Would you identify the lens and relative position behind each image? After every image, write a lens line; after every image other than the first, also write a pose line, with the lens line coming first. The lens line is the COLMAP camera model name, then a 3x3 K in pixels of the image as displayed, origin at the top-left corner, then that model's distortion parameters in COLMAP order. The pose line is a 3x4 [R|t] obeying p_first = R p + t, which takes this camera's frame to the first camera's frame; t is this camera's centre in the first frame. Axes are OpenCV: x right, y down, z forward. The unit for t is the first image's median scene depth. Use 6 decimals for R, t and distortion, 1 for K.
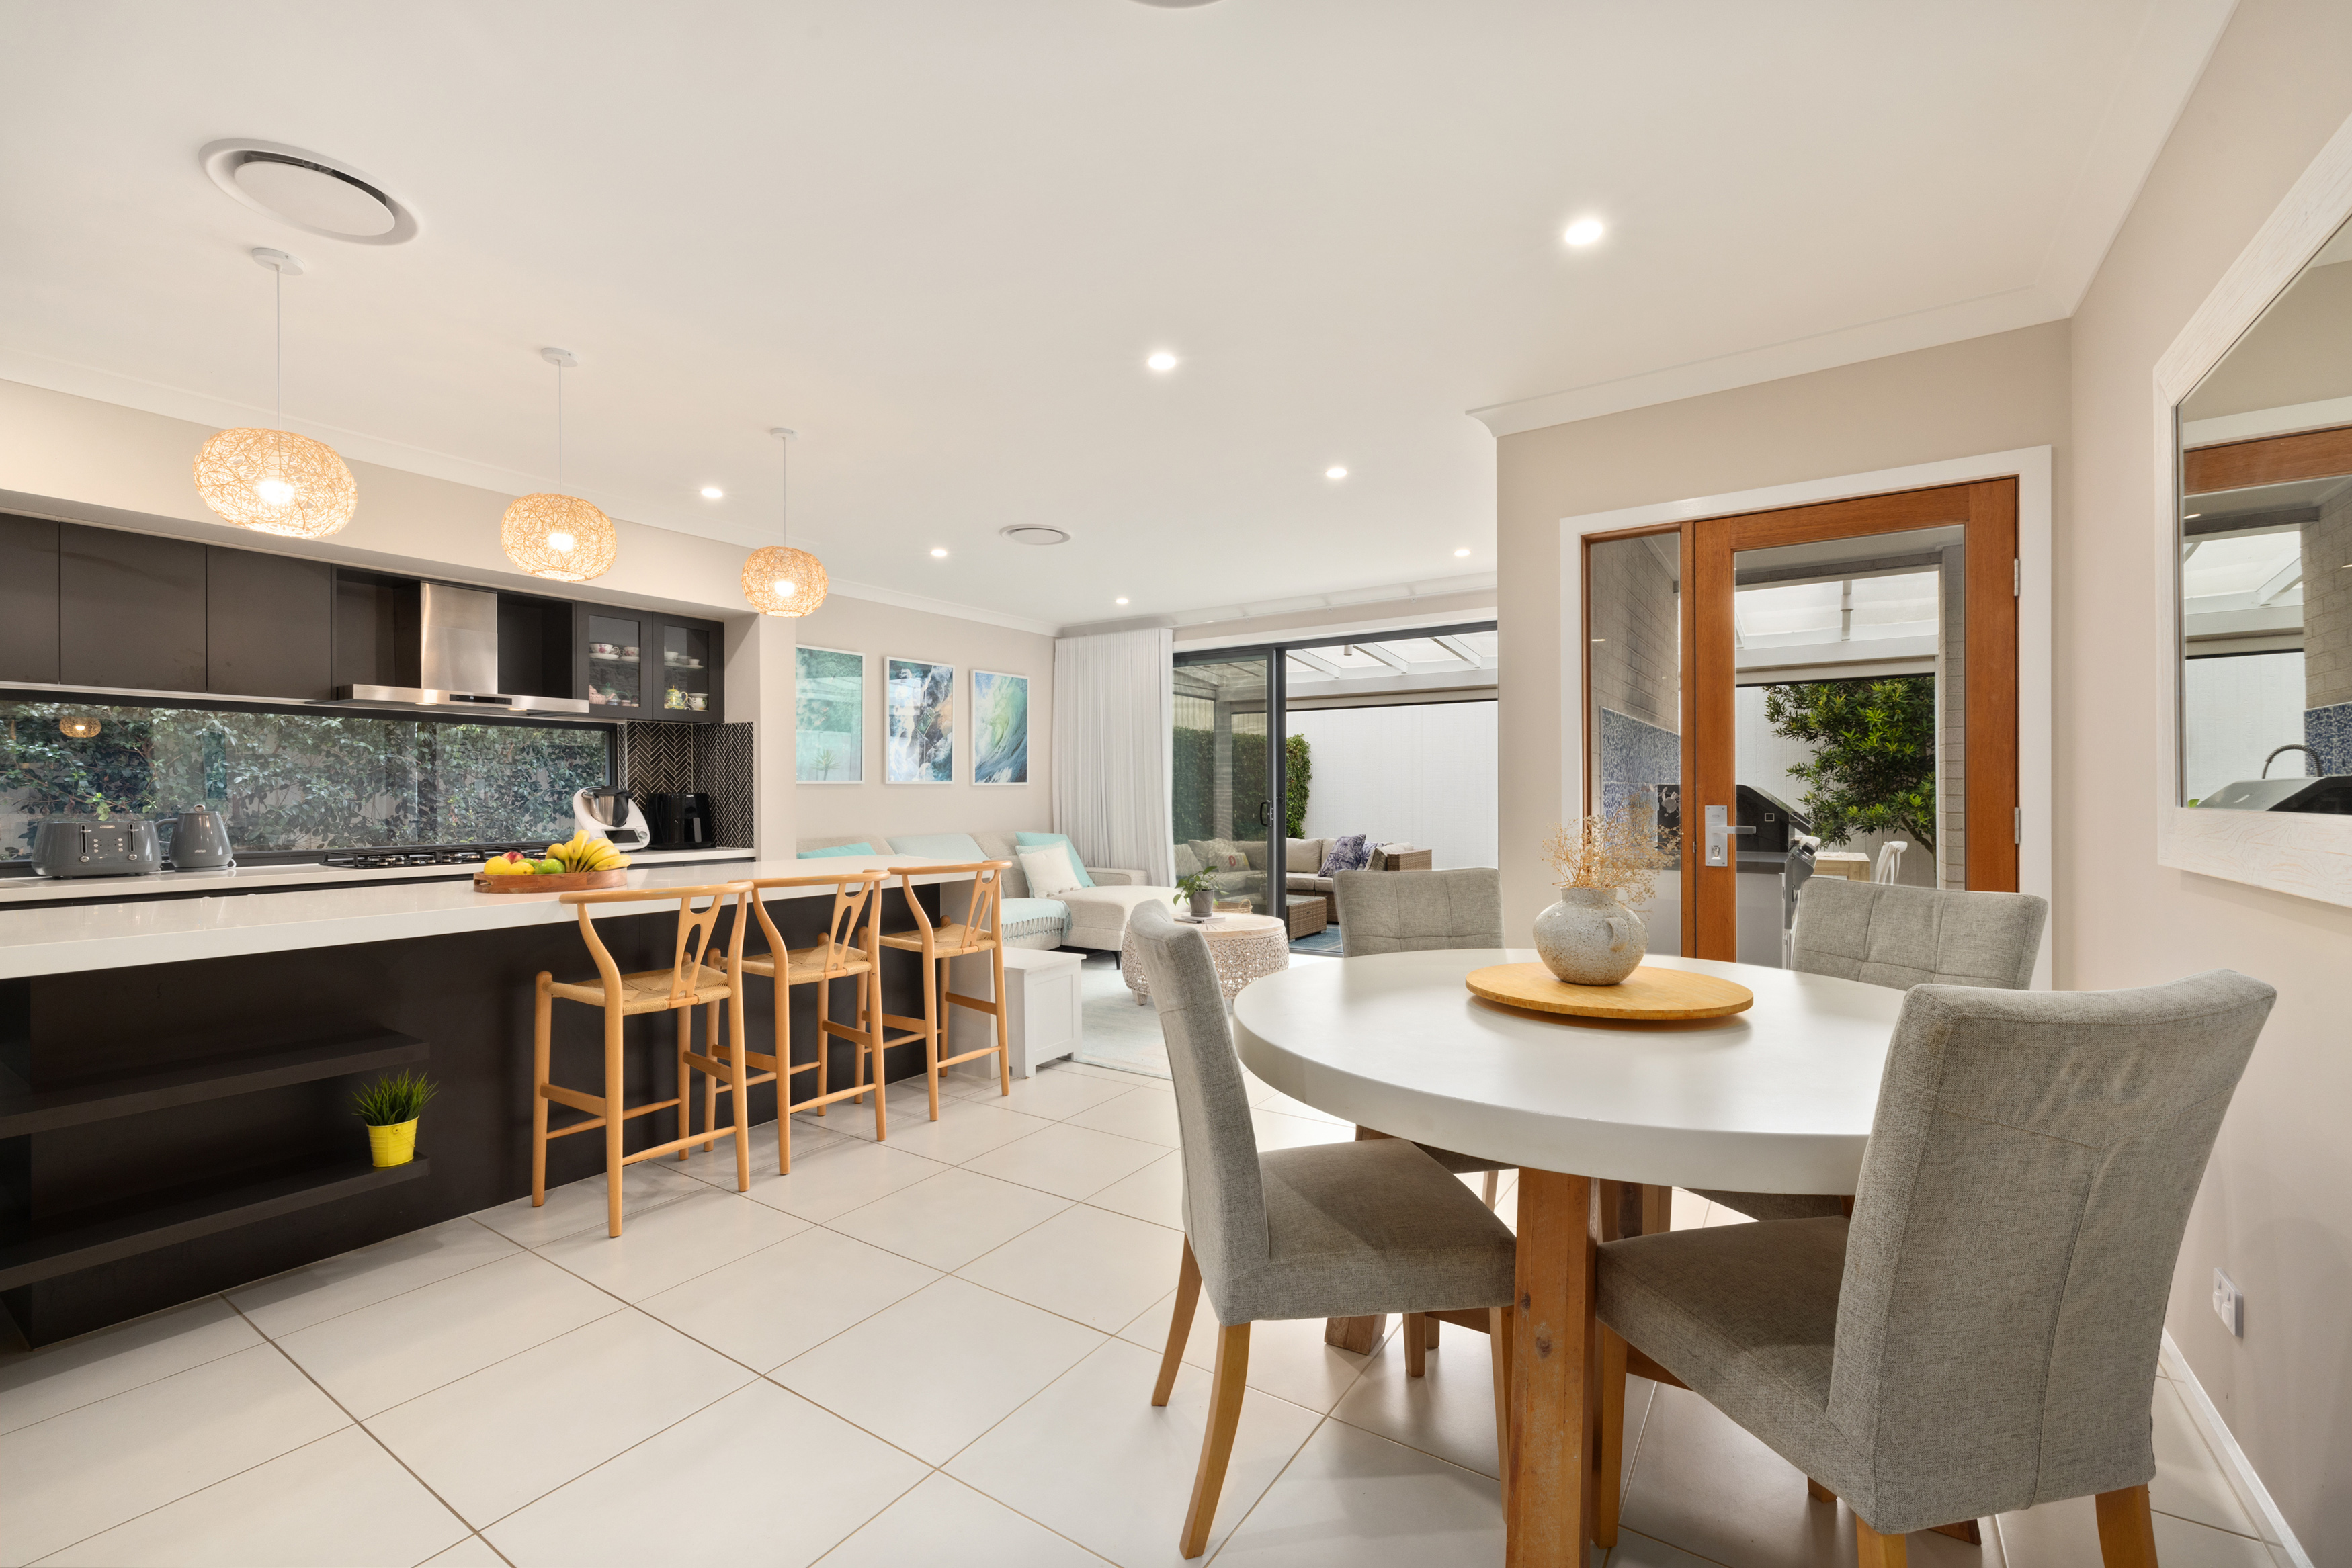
lens RADIAL K [[991.9, 0, 1176.0], [0, 991.9, 795.3], [0, 0, 1]] dist [0.006805, 0.000301]
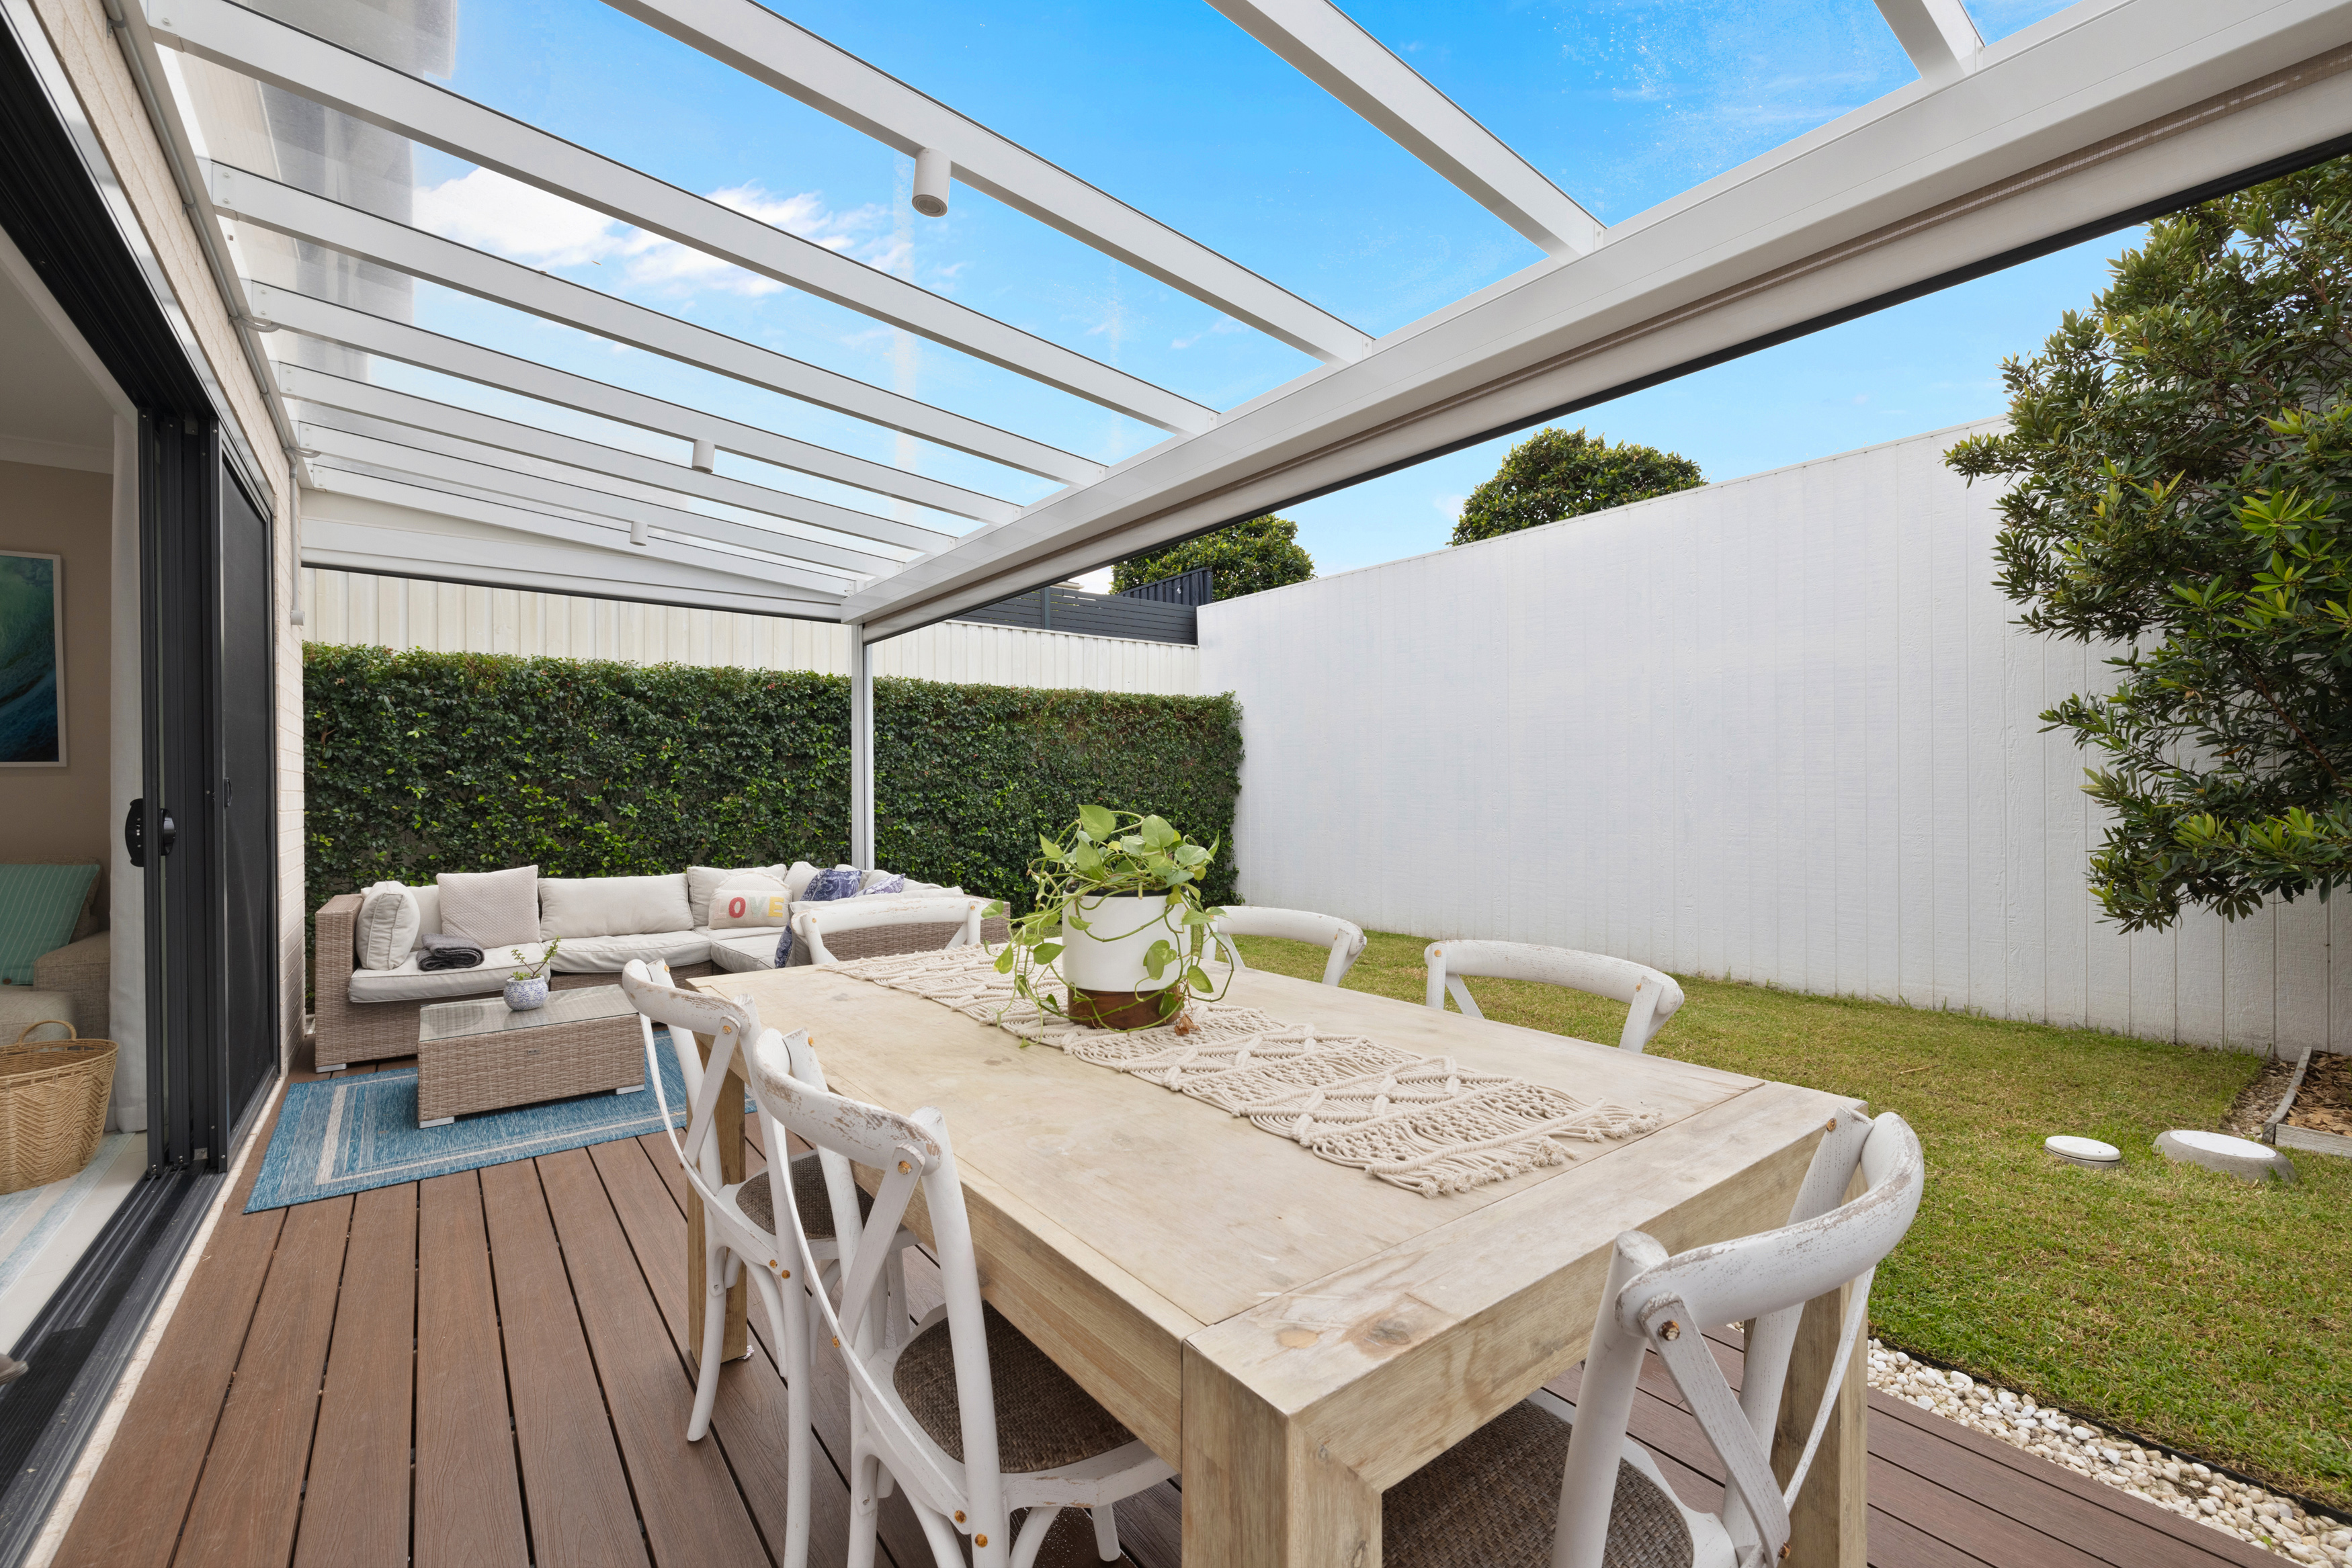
lens RADIAL K [[991.9, 0, 1176.0], [0, 991.9, 795.3], [0, 0, 1]] dist [0.006805, 0.000301]
pose [[0.945755, -0.001210, -0.324880, 0.878469], [0.003280, 0.999978, 0.005825, 0.003074], [0.324865, -0.006575, 0.945737, 1.097087]]
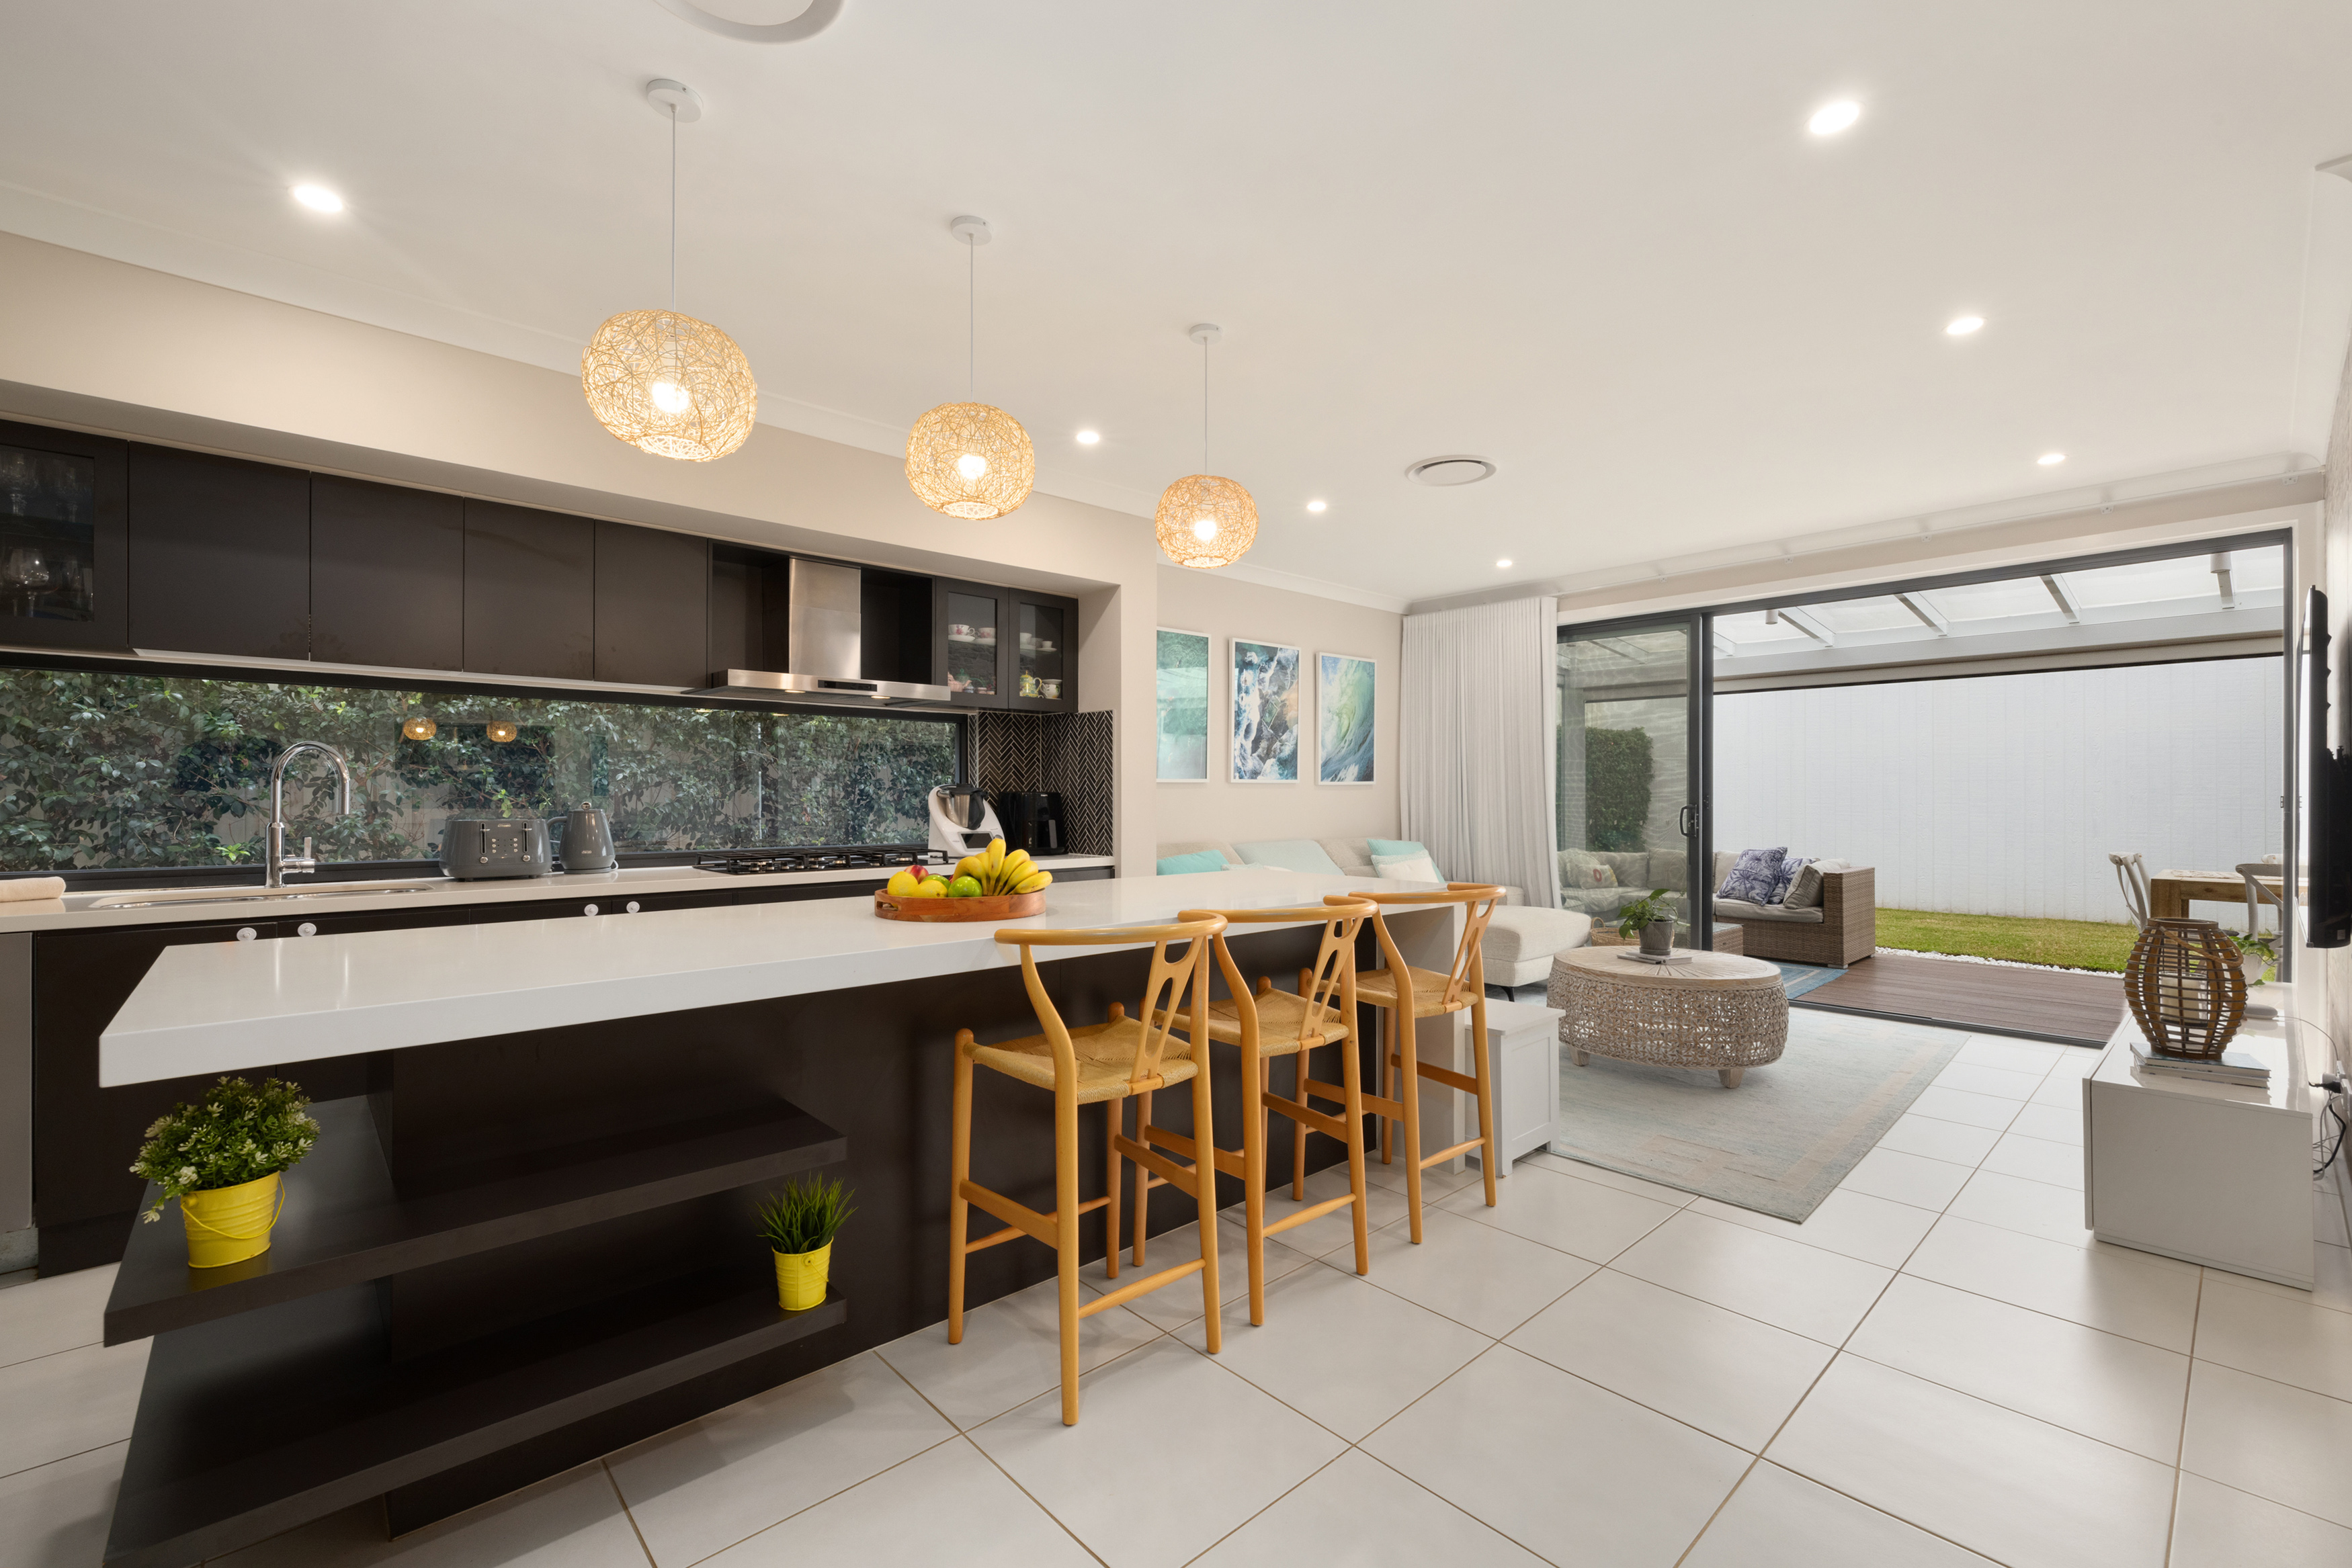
lens RADIAL K [[991.9, 0, 1176.0], [0, 991.9, 795.3], [0, 0, 1]] dist [0.006805, 0.000301]
pose [[0.971203, 0.004564, -0.238211, -0.174016], [-0.004939, 0.999987, -0.000977, 0.001053], [0.238203, 0.002125, 0.971213, 0.179929]]
